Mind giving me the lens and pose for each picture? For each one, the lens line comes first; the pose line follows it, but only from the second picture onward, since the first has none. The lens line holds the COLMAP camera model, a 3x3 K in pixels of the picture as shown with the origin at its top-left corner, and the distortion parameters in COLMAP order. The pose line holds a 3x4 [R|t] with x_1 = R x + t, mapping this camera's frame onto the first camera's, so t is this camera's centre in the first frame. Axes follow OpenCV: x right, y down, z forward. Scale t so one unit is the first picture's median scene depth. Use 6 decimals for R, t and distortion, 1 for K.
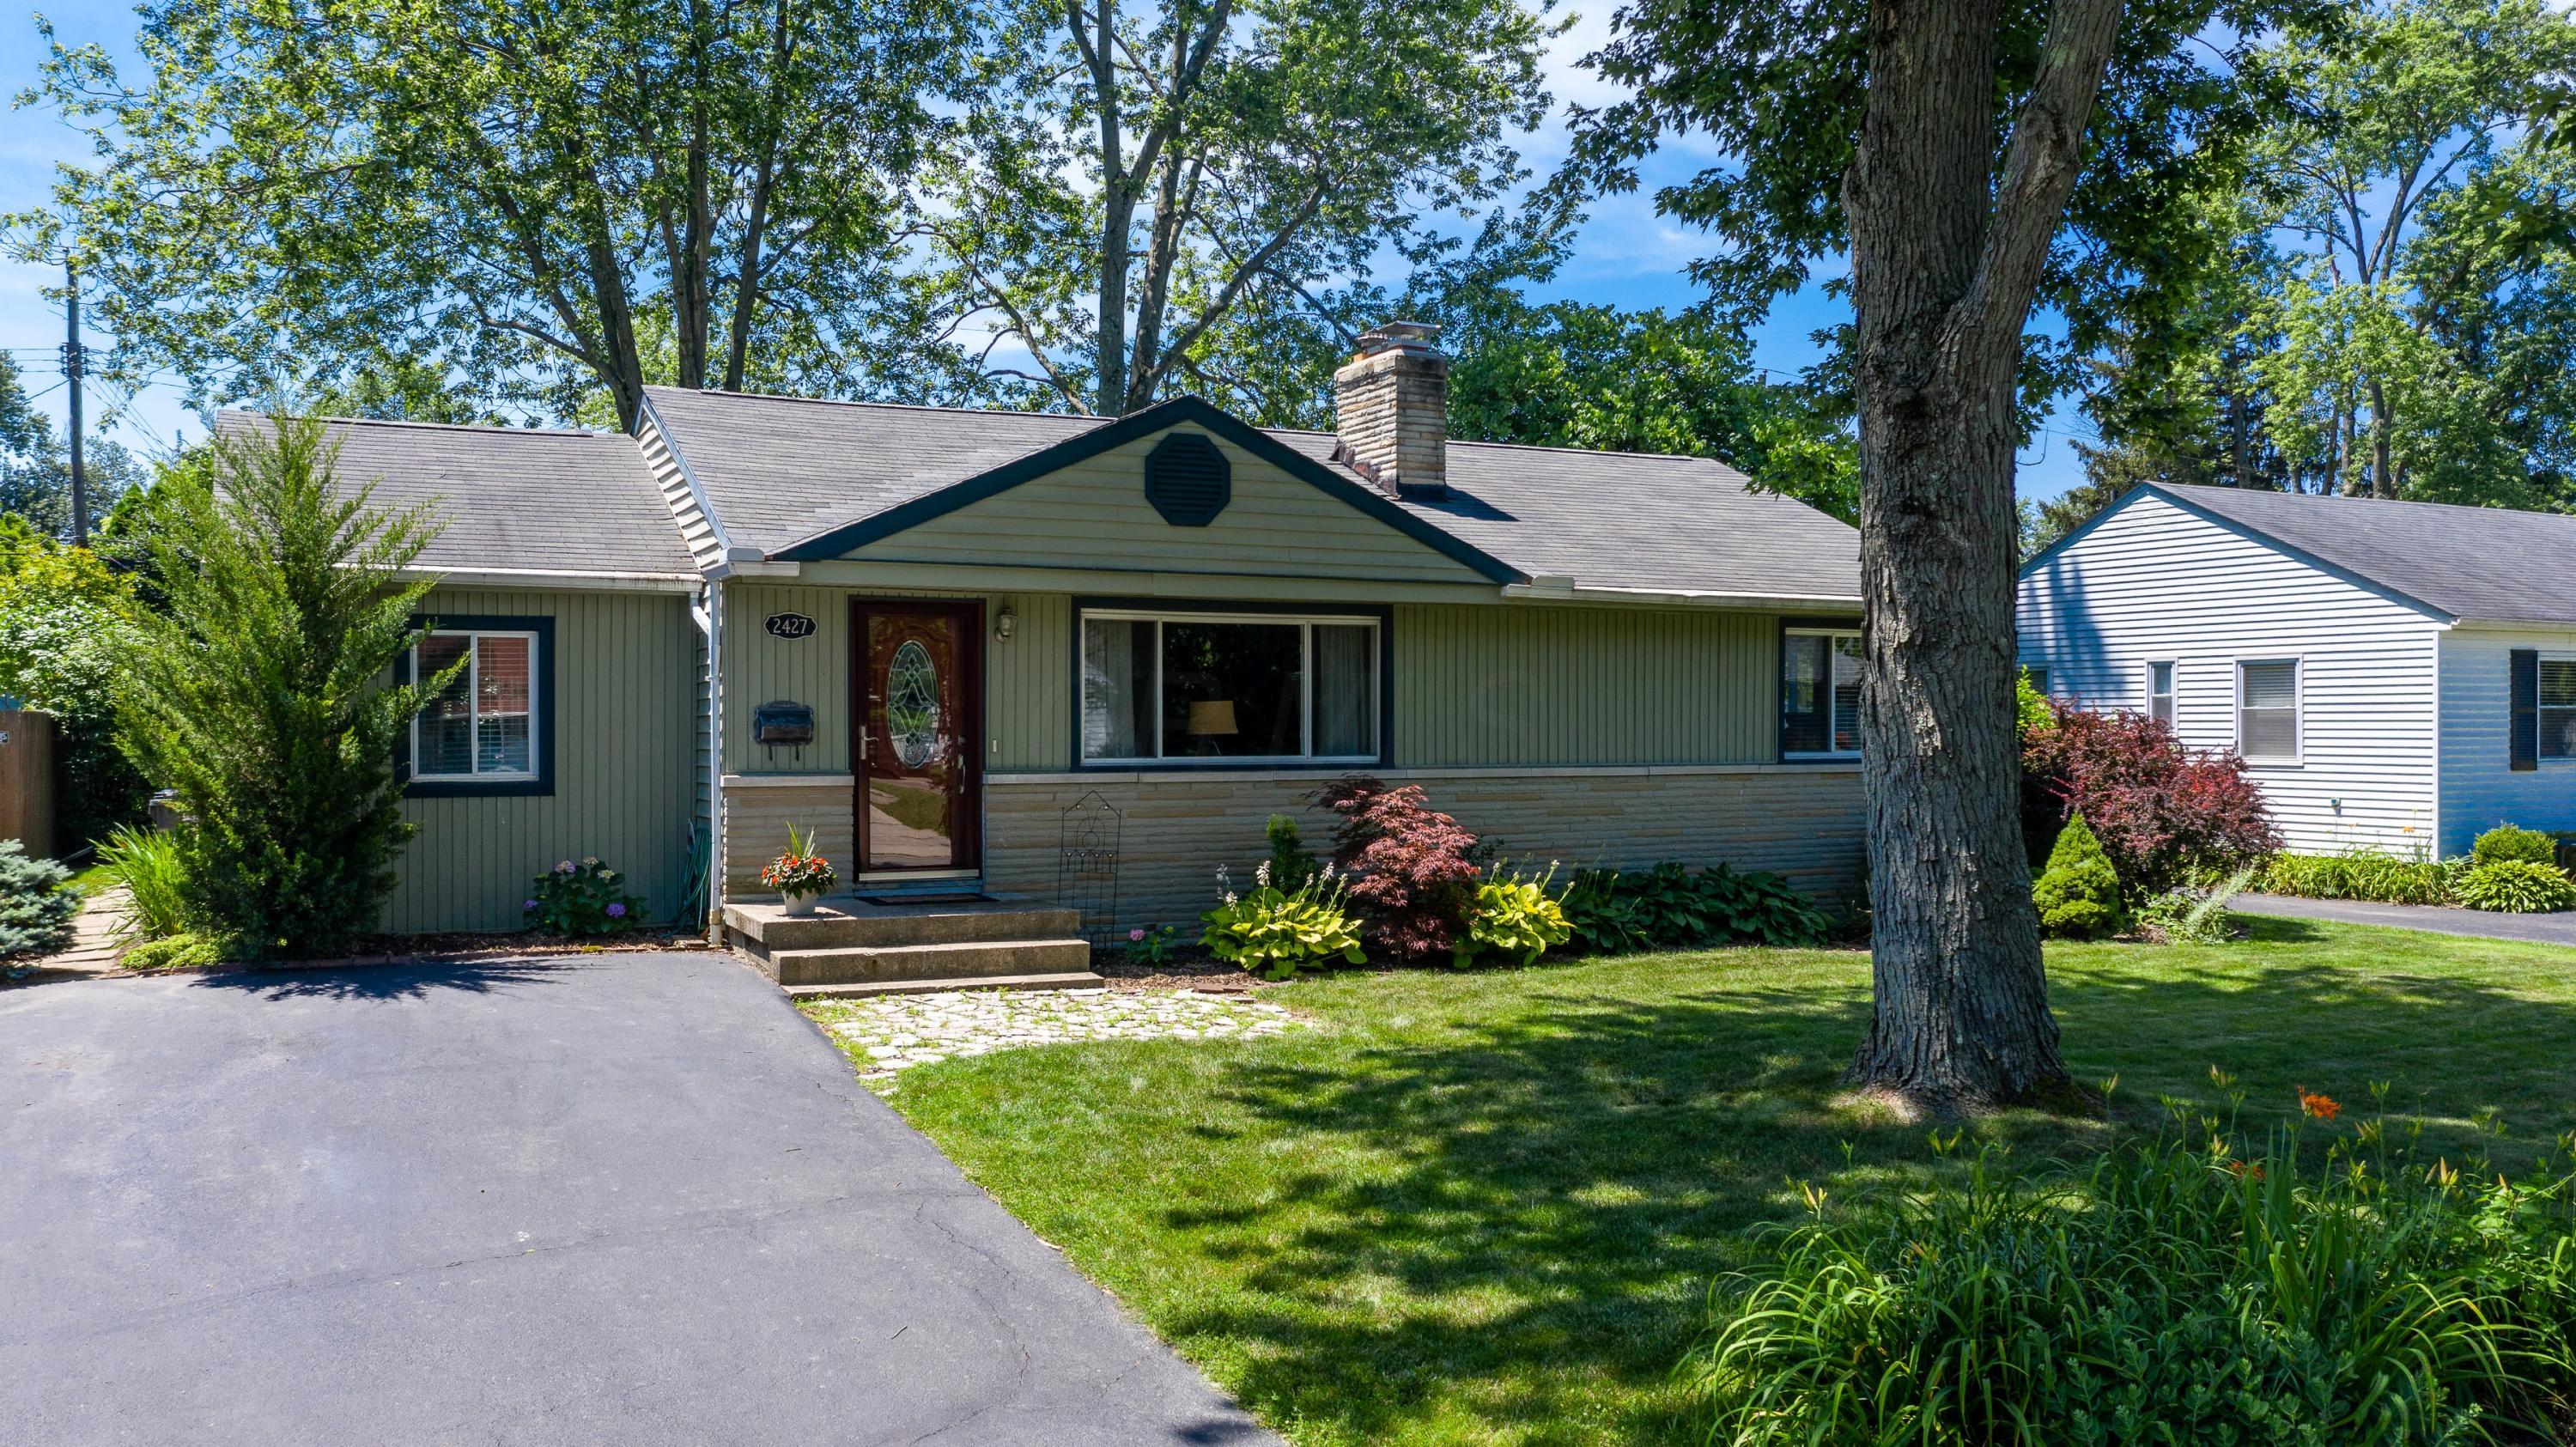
lens RADIAL K [[2047.1, 0, 1288.0], [0, 2047.1, 723.5], [0, 0, 1]] dist [-0.033222, 0.011066]
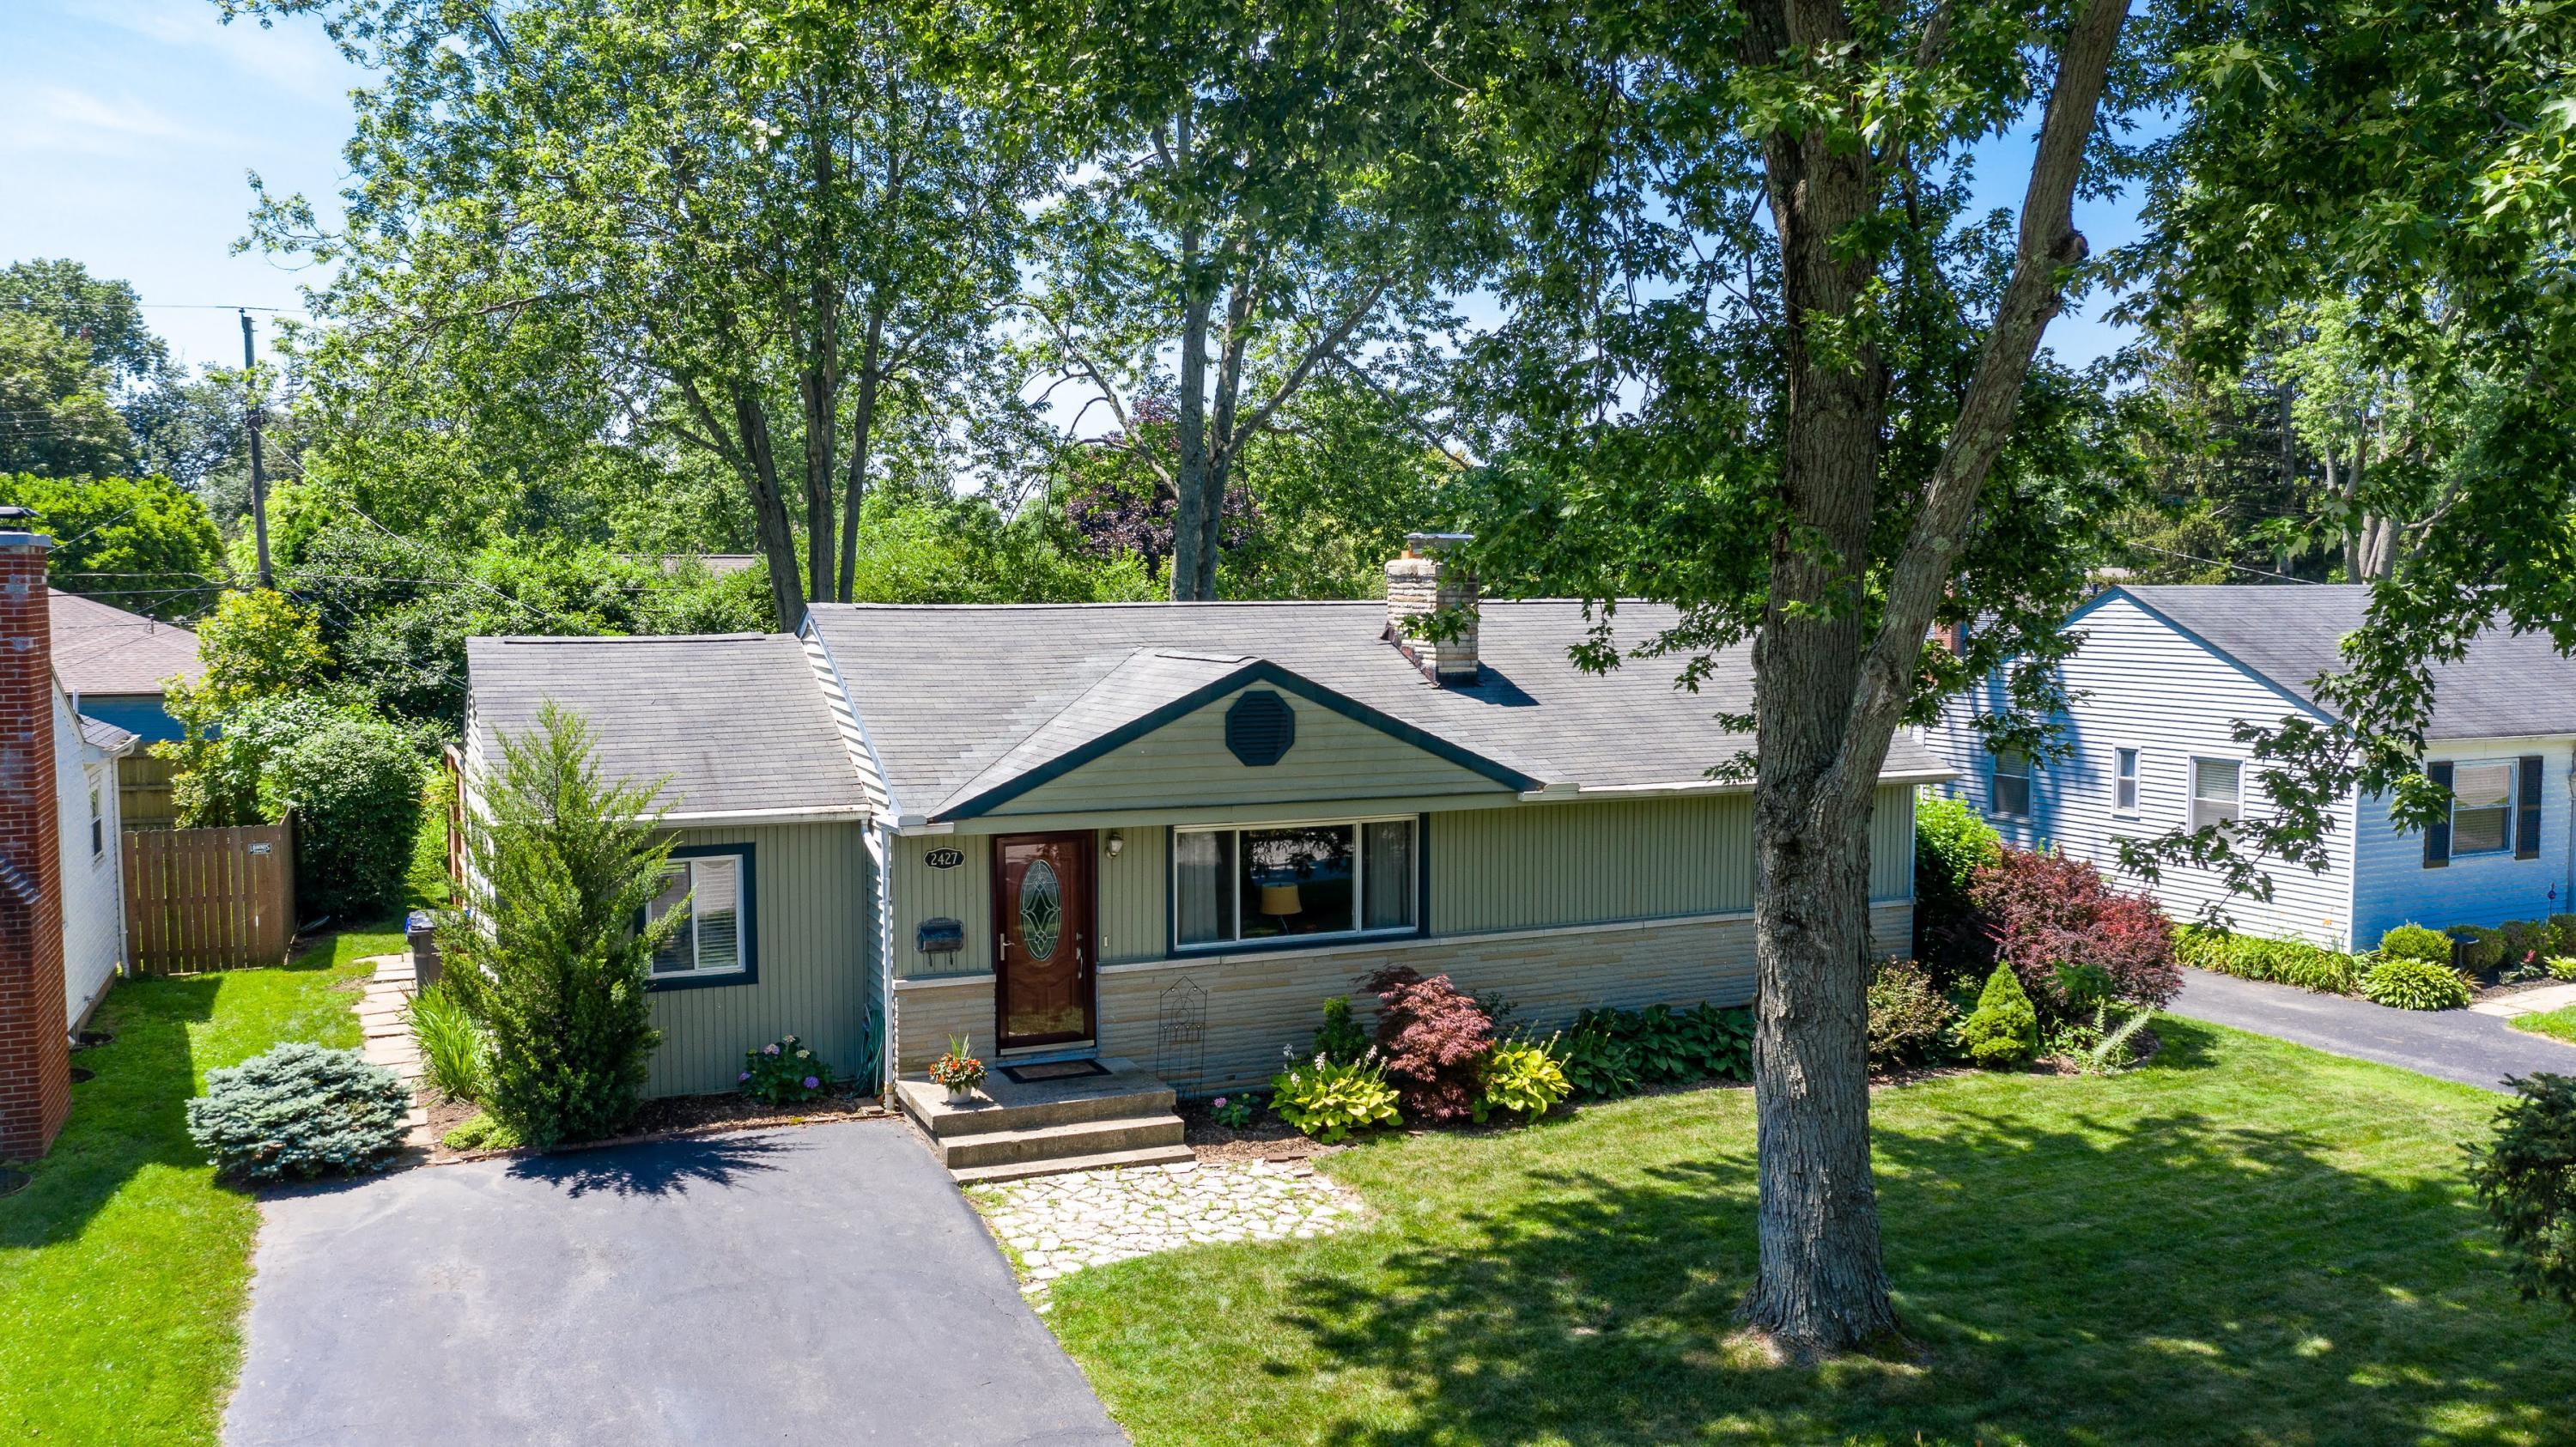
lens RADIAL K [[2047.1, 0, 1288.0], [0, 2047.1, 723.5], [0, 0, 1]] dist [-0.033222, 0.011066]
pose [[0.999343, 0.002380, -0.036169, 0.012832], [0.000161, 0.997541, 0.070084, -0.216593], [0.036246, -0.070044, 0.996885, -0.238323]]
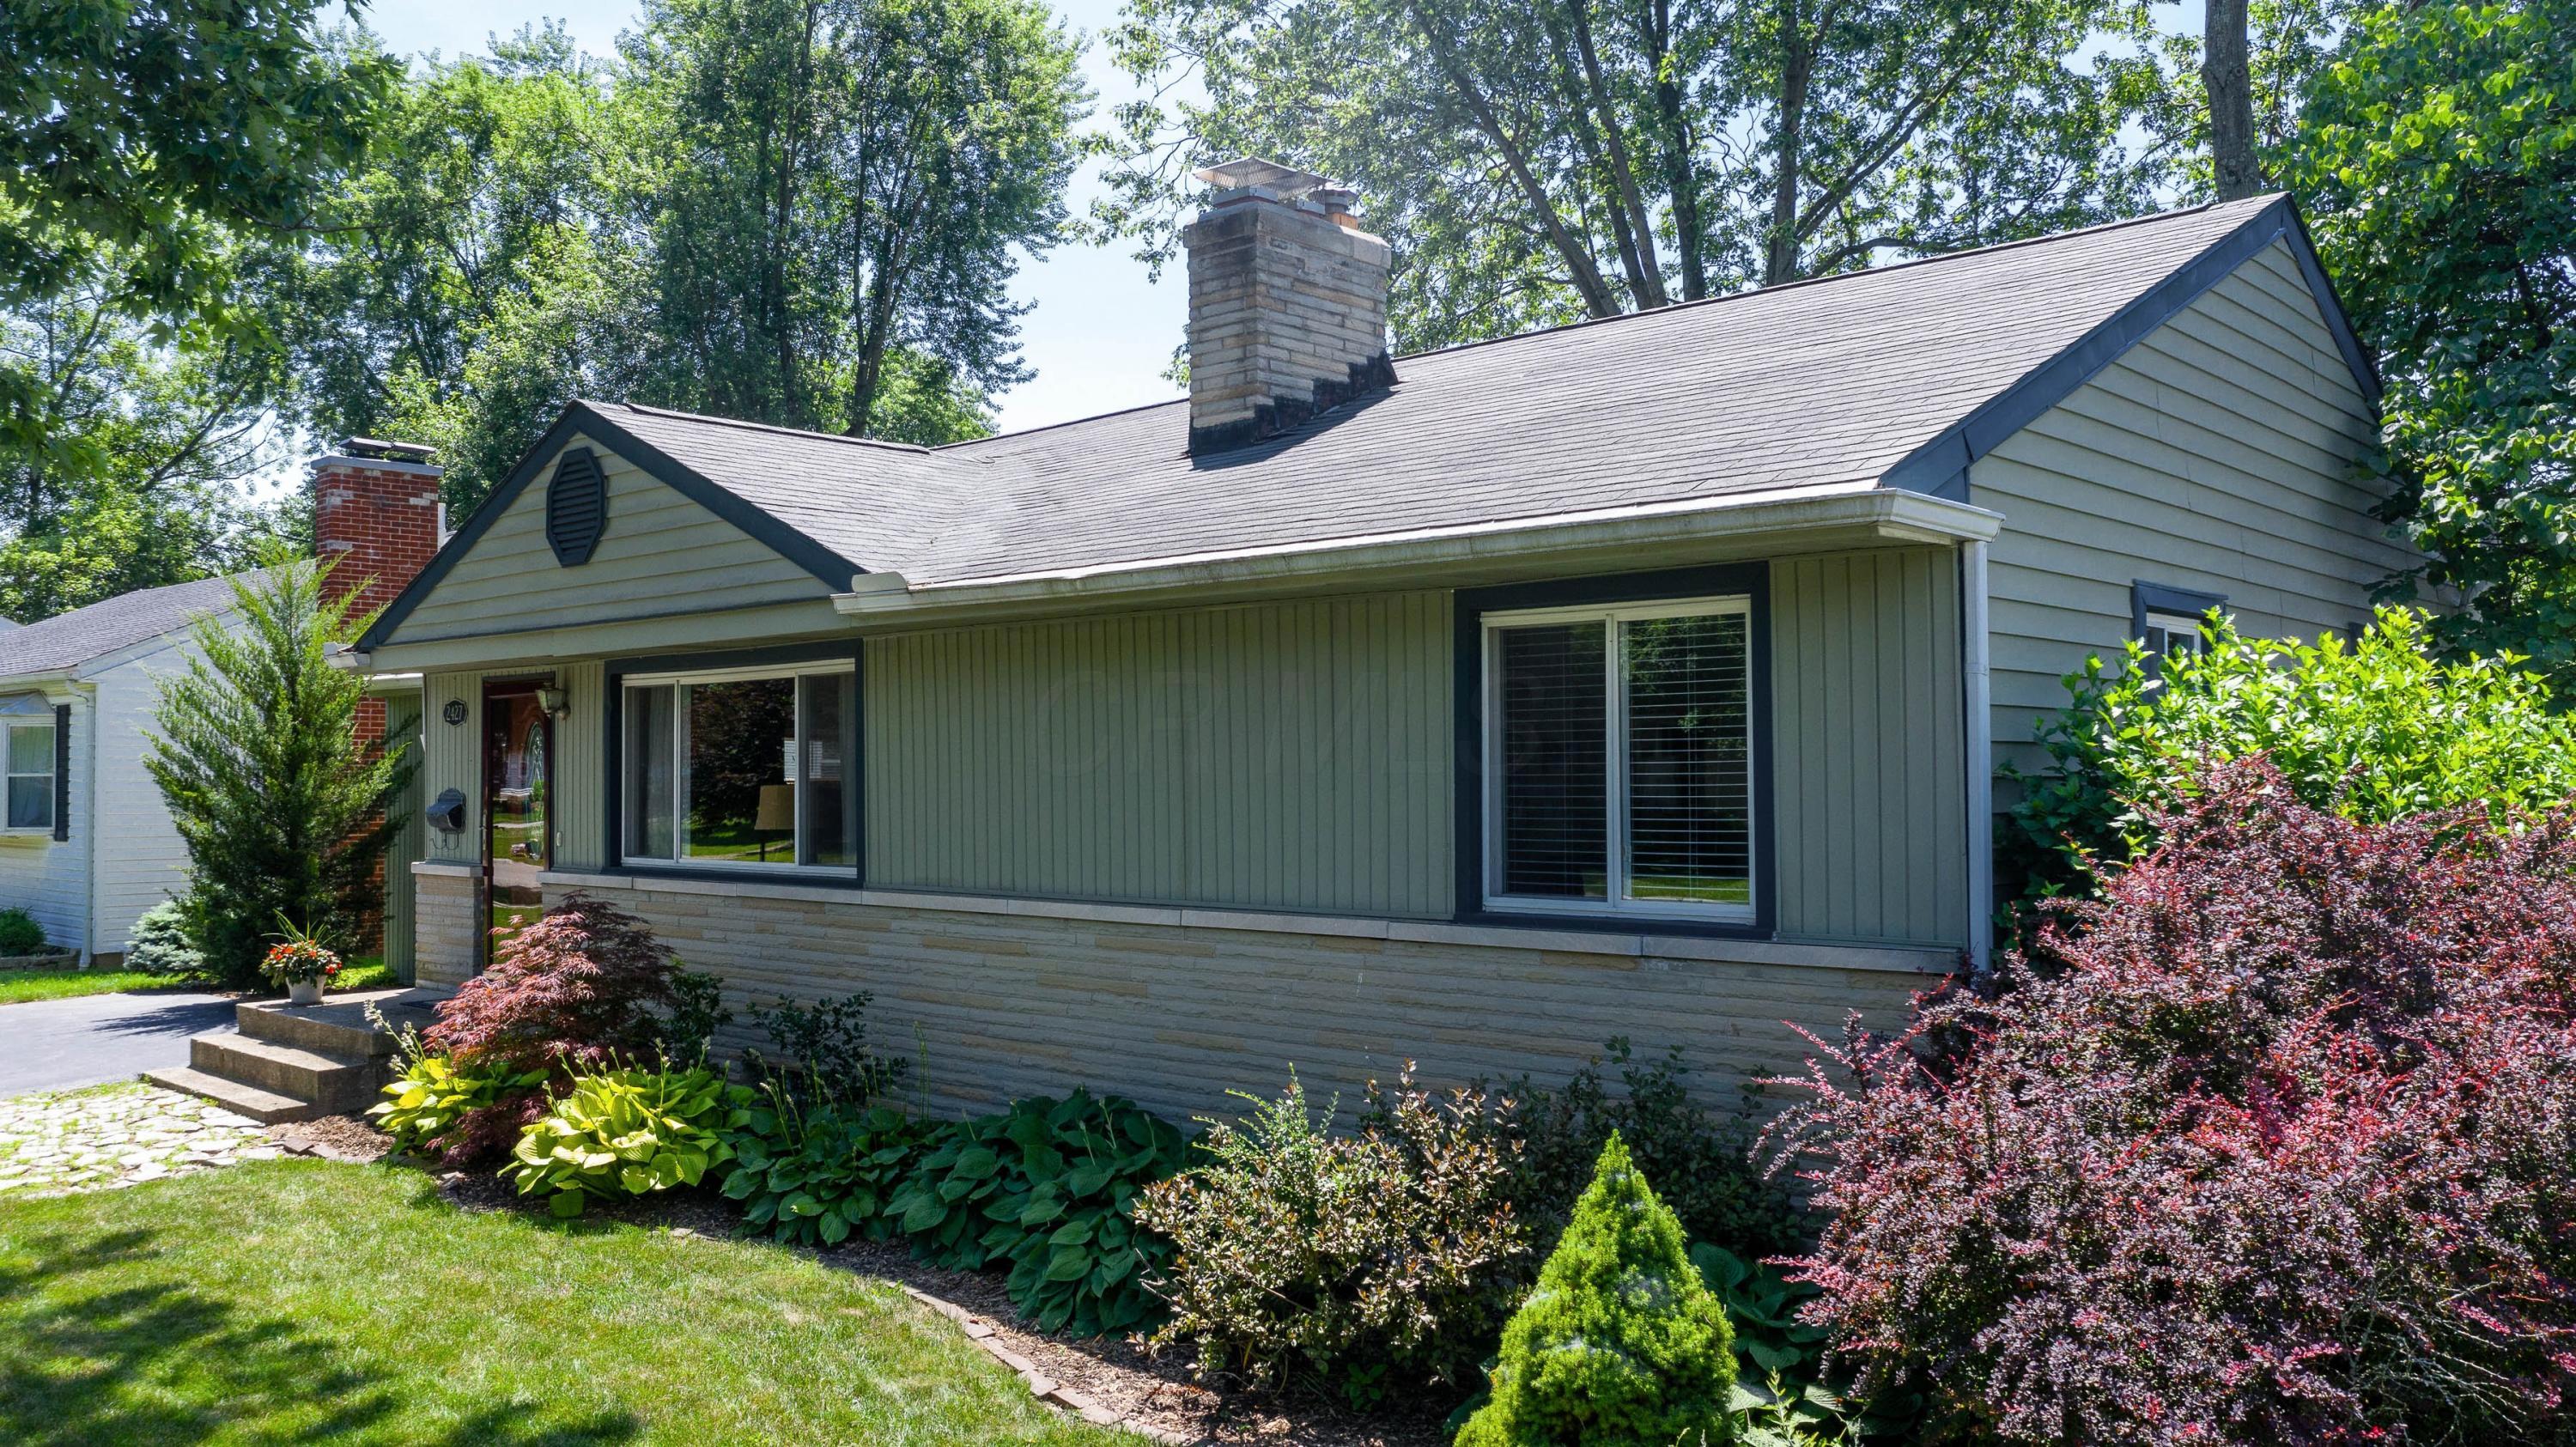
lens RADIAL K [[2047.1, 0, 1288.0], [0, 2047.1, 723.5], [0, 0, 1]] dist [-0.033222, 0.011066]
pose [[0.348494, -0.029630, -0.936843, 0.808882], [0.002633, 0.999527, -0.030633, -0.011728], [0.937307, 0.008208, 0.348407, 1.023413]]
